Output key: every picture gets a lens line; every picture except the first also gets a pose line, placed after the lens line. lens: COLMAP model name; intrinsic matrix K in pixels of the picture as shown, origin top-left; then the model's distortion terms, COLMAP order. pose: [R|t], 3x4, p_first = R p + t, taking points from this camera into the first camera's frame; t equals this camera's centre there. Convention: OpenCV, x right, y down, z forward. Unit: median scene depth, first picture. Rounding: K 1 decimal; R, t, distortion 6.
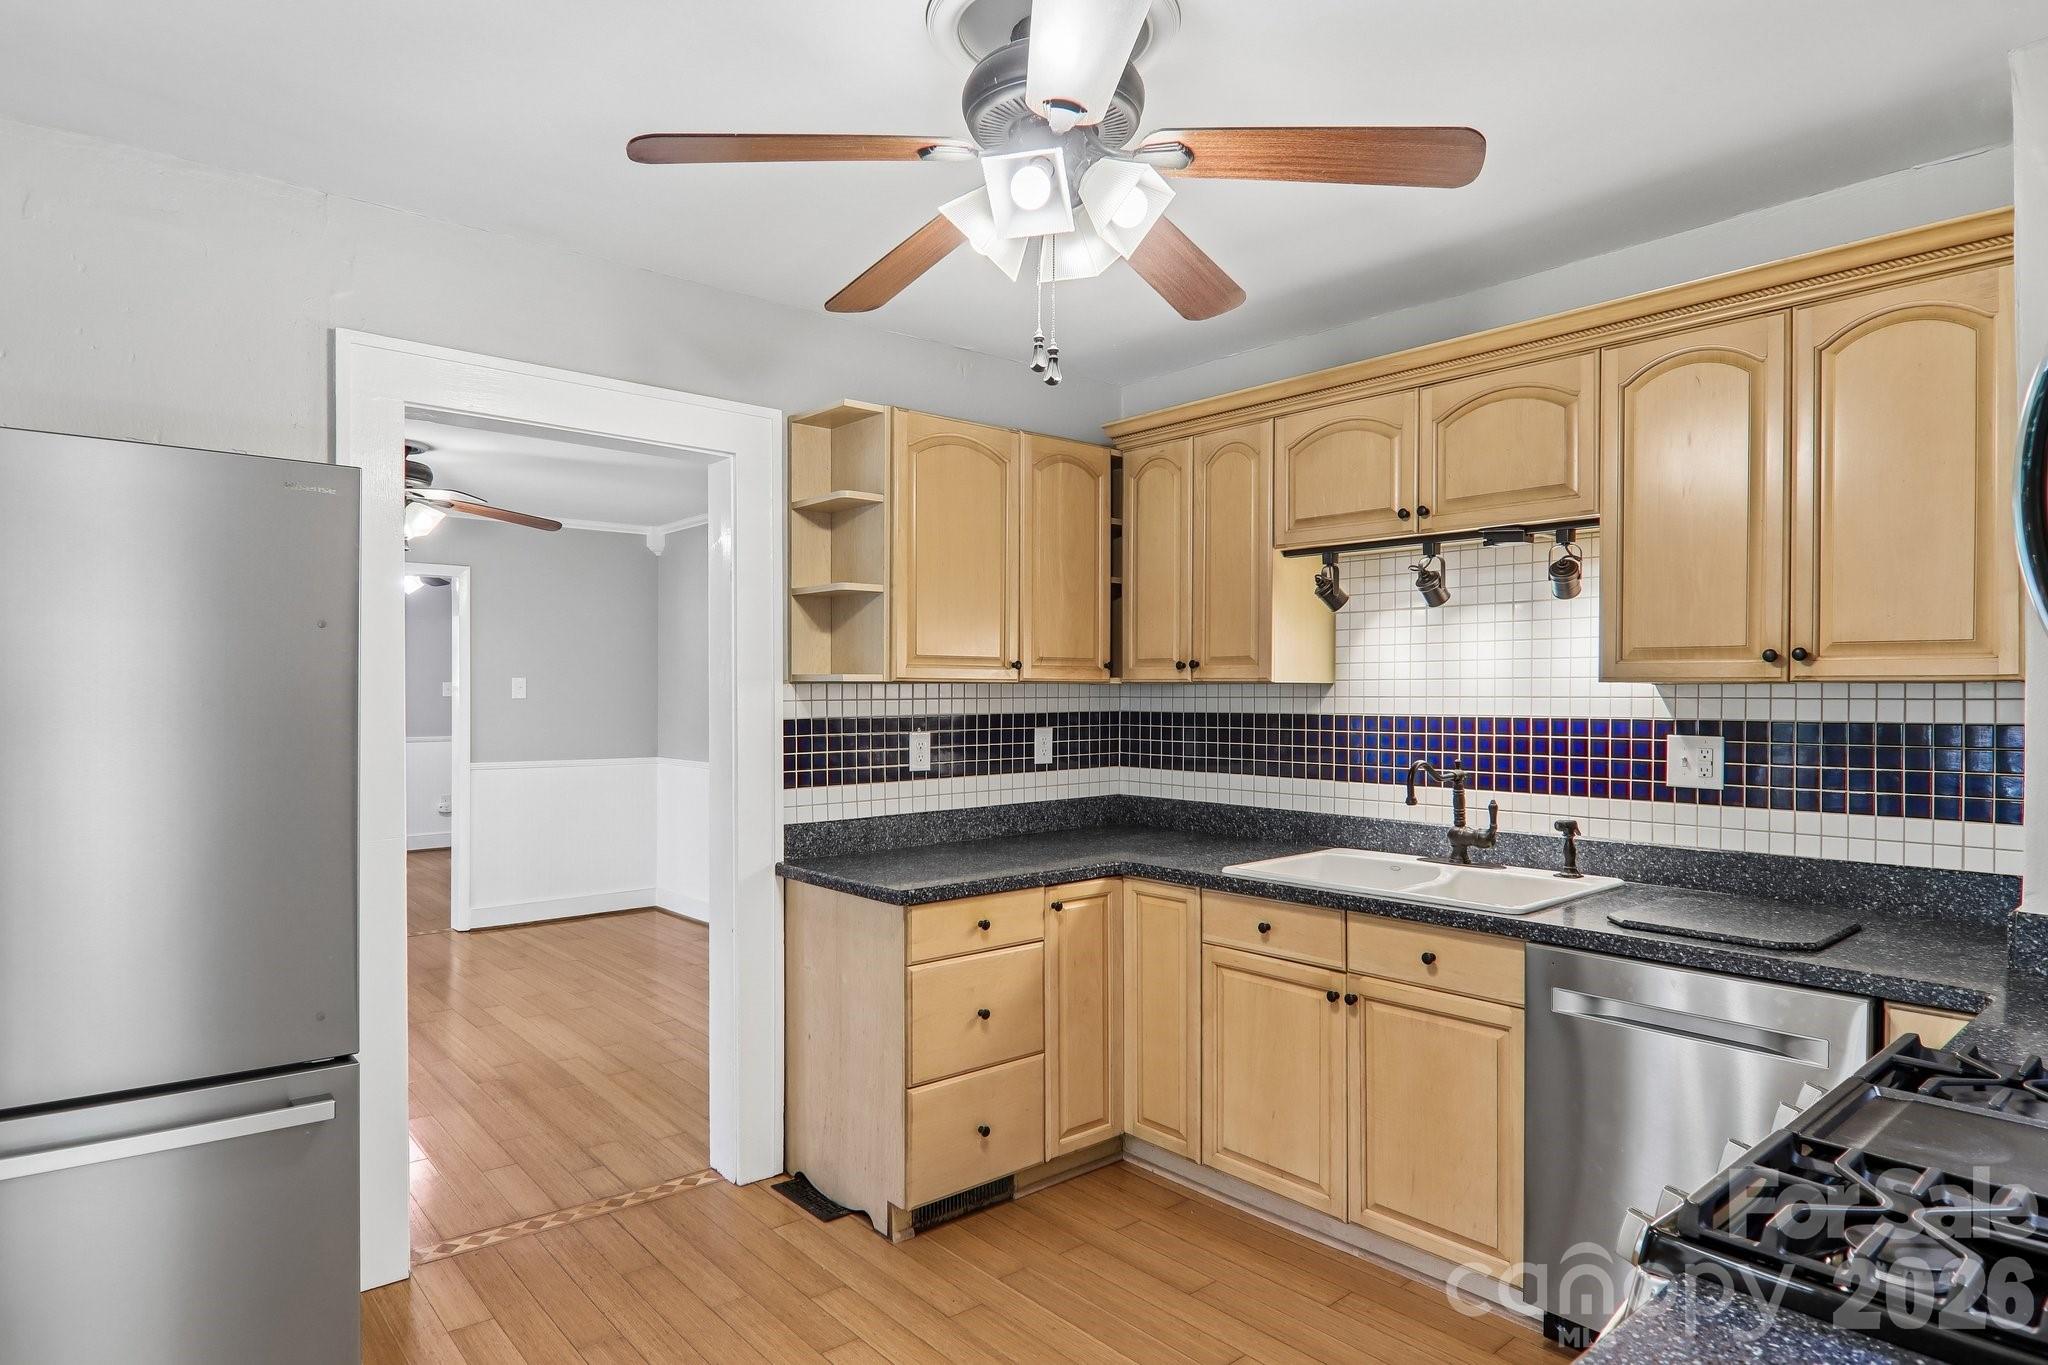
lens RADIAL K [[1119.5, 0, 1076.6], [0, 1119.5, 702.1], [0, 0, 1]] dist [-0.006947, -0.002329]
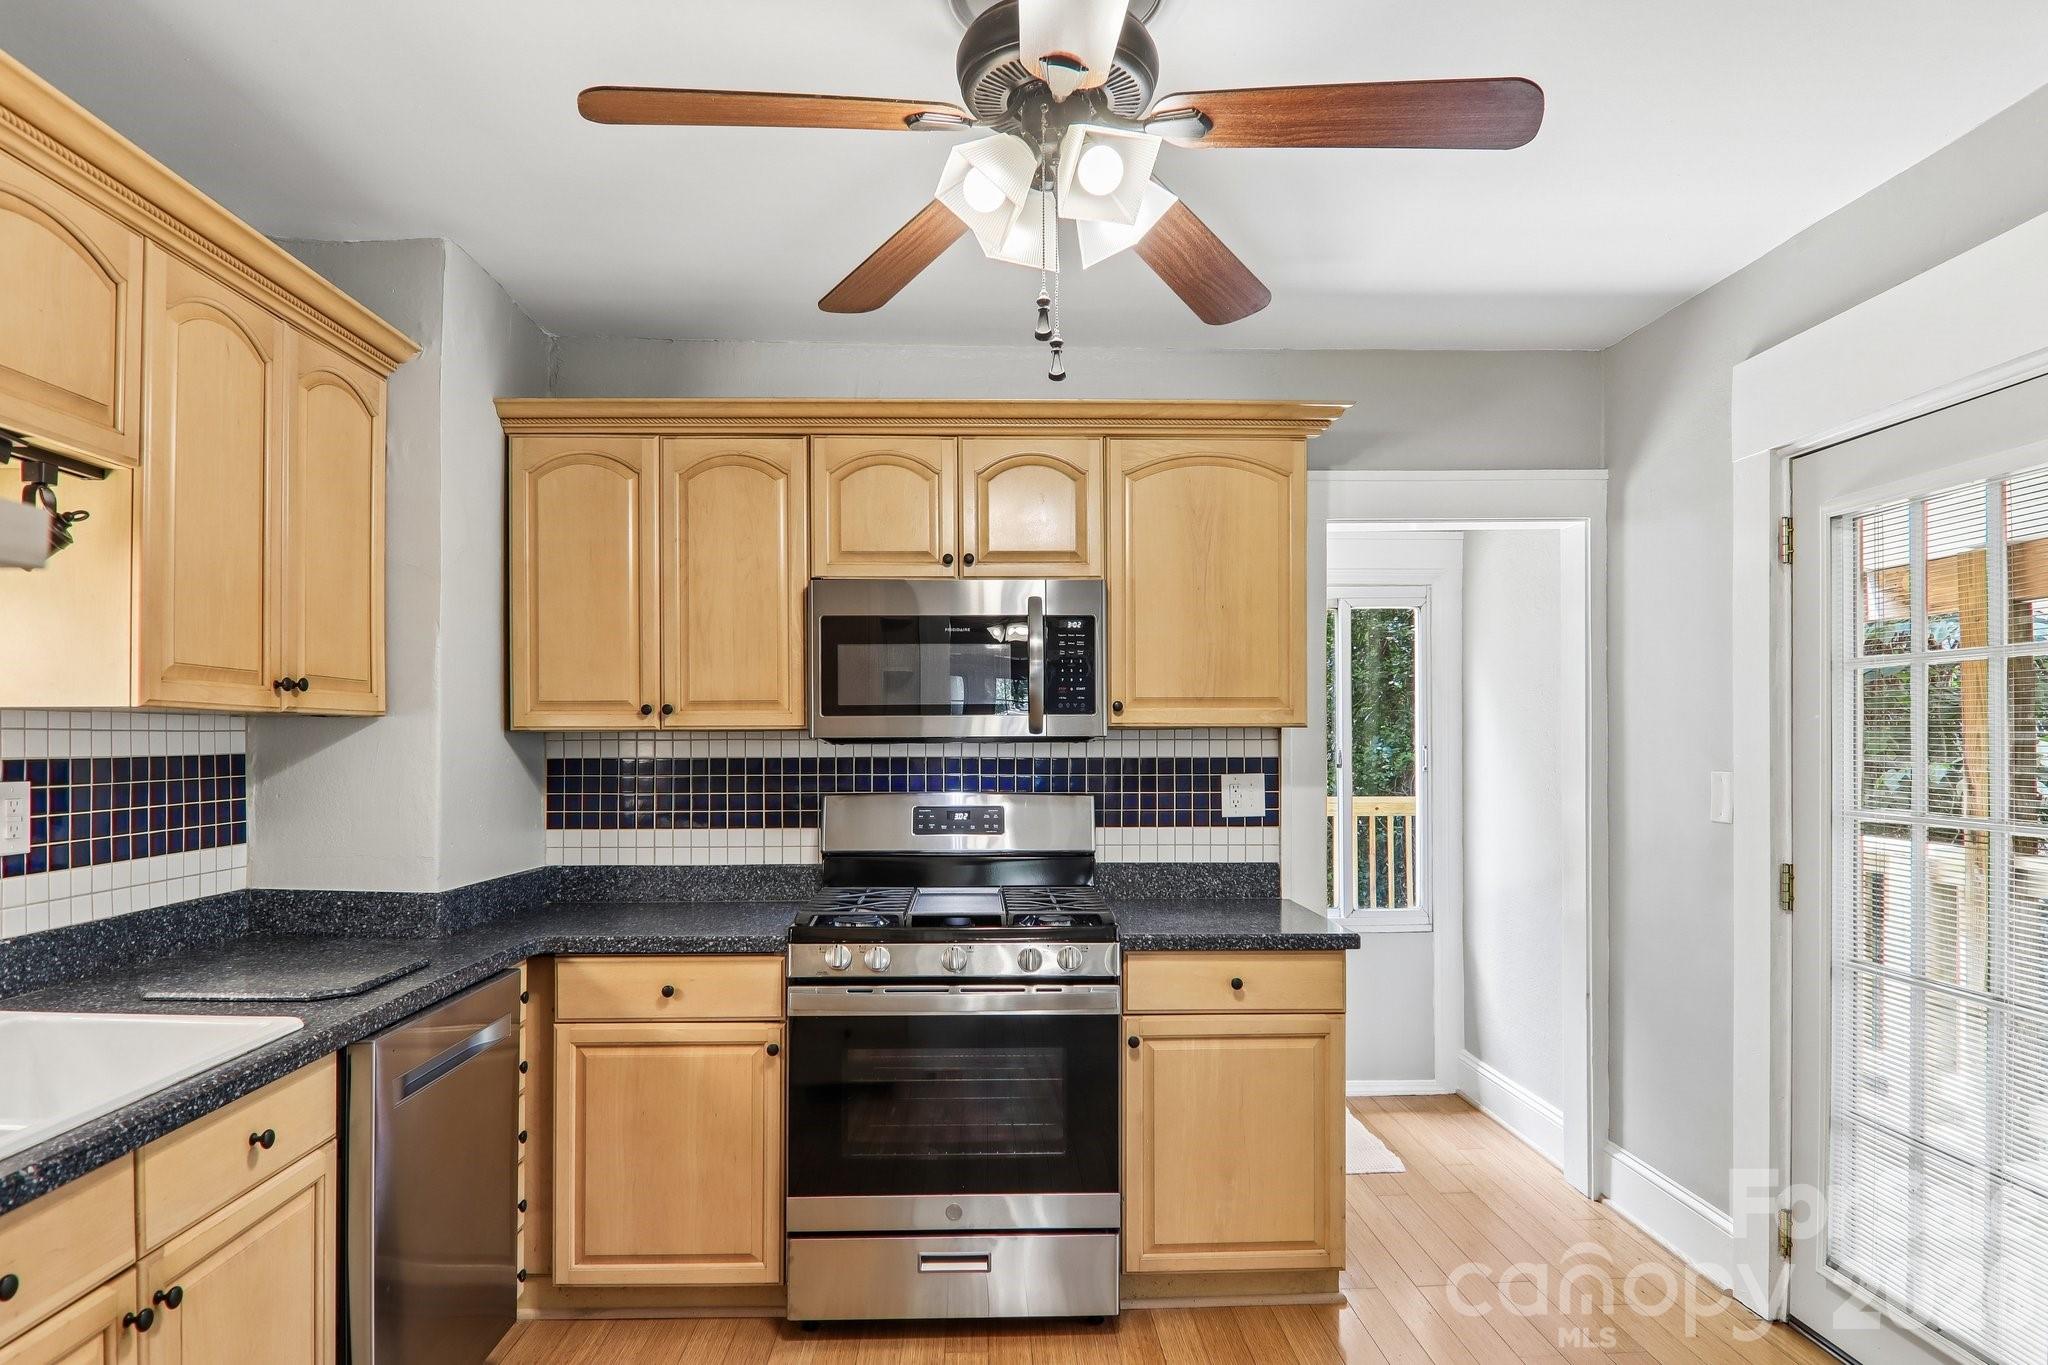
lens RADIAL K [[1169.7, 0, 992.9], [0, 1169.7, 724.7], [0, 0, 1]] dist [-0.001169, -0.017661]
pose [[-0.736661, 0.005202, 0.676242, -0.367437], [0.003091, 0.999986, -0.004326, -0.000985], [-0.676255, -0.001097, -0.736667, 1.016209]]
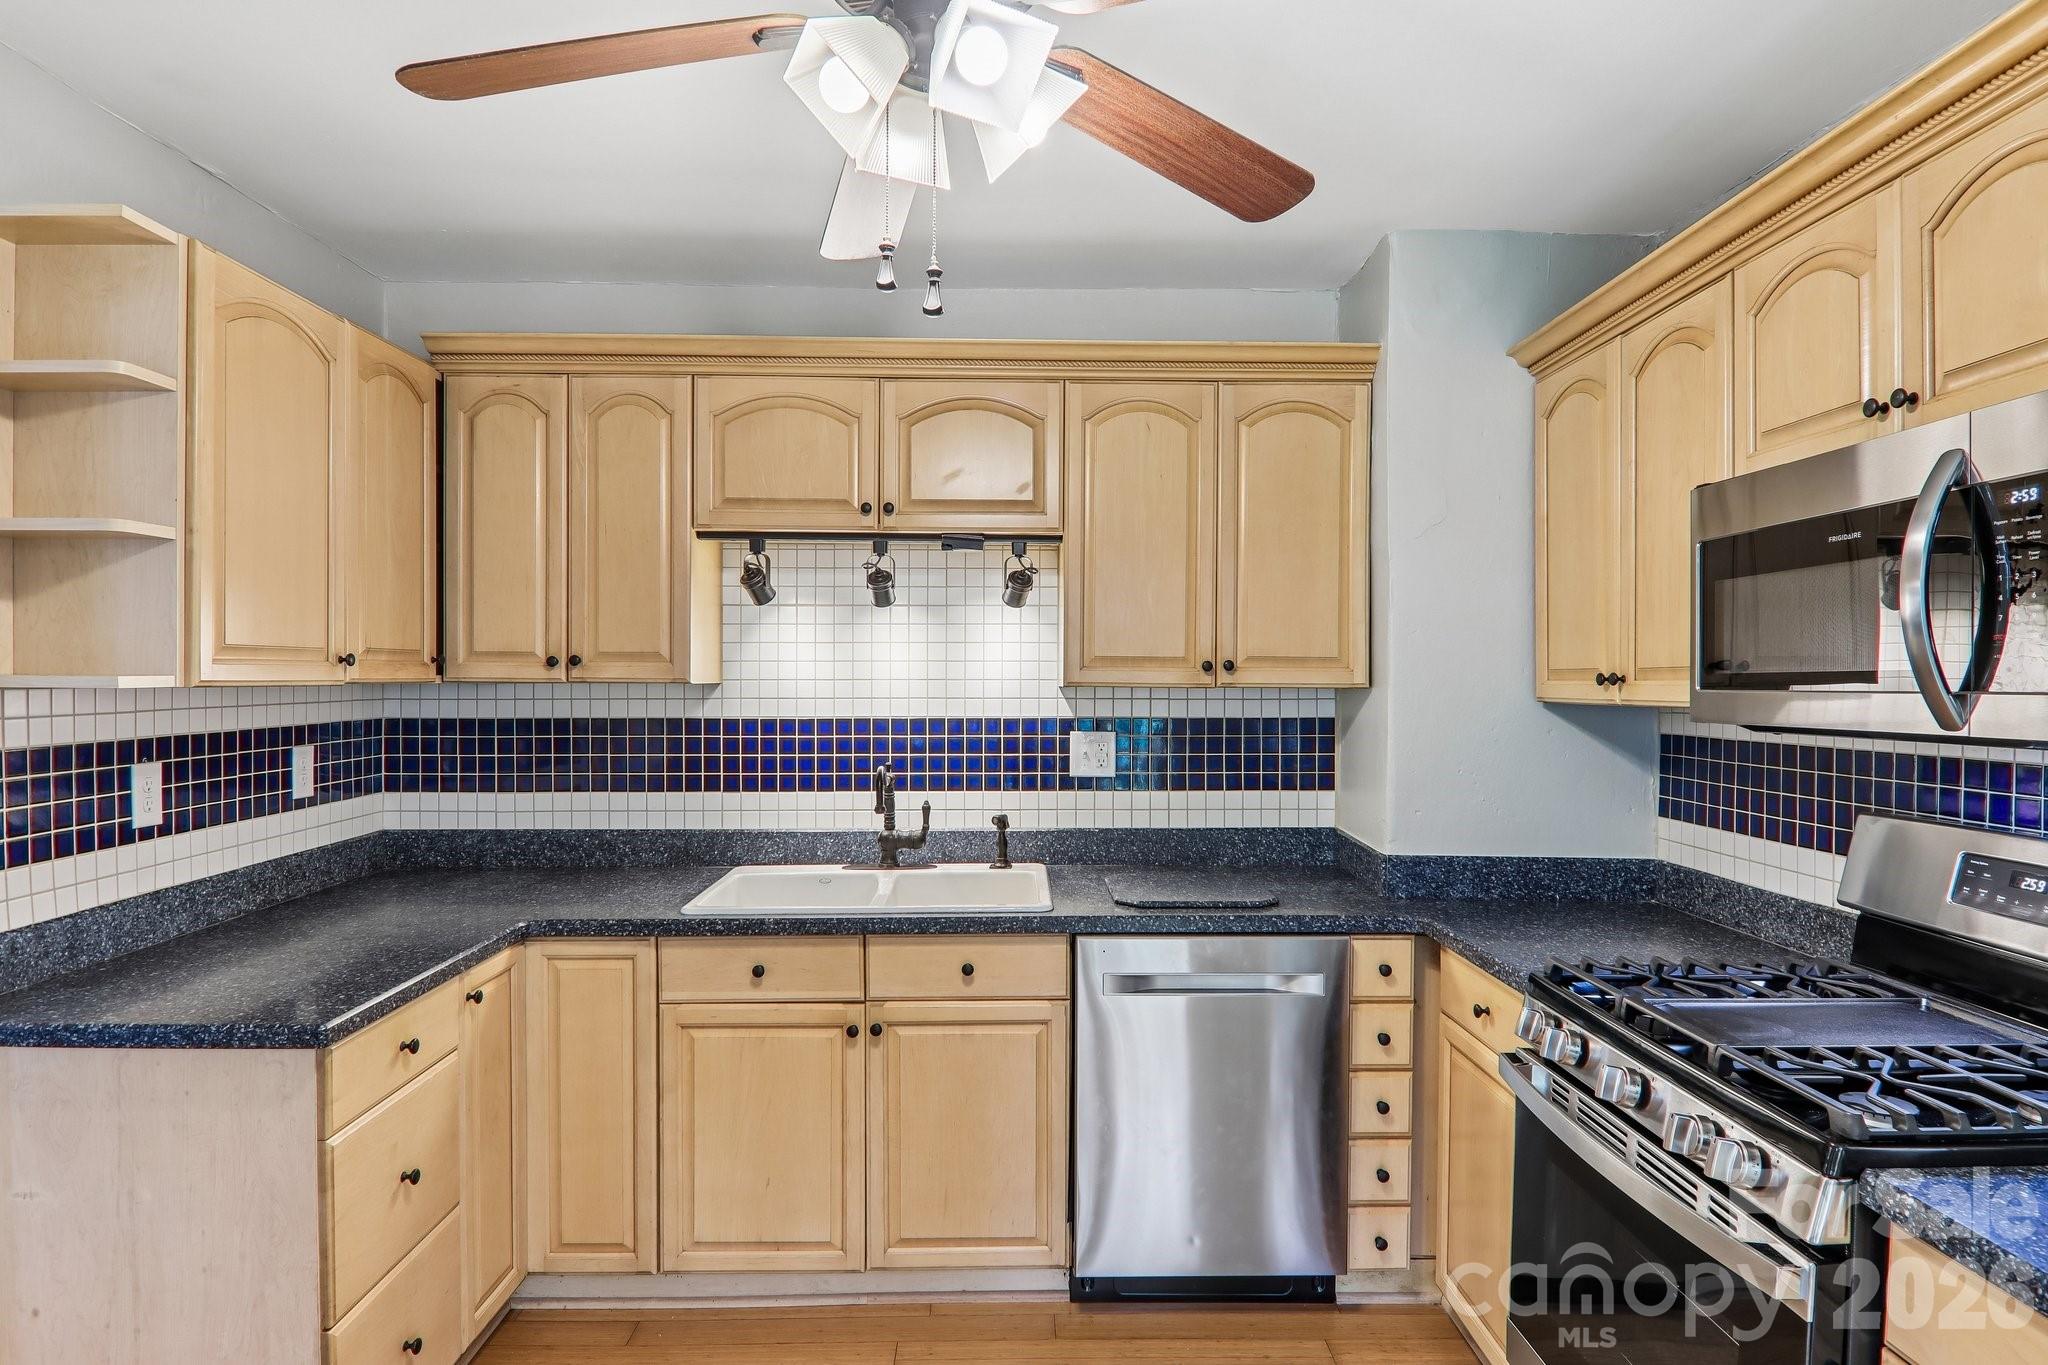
lens RADIAL K [[1120.8, 0, 1015.3], [0, 1120.8, 693.8], [0, 0, 1]] dist [0.006429, -0.019422]
pose [[0.668787, -0.011182, 0.743370, -0.325991], [0.004915, 0.999932, 0.010620, -0.019545], [-0.743438, -0.003449, 0.668796, 0.262097]]
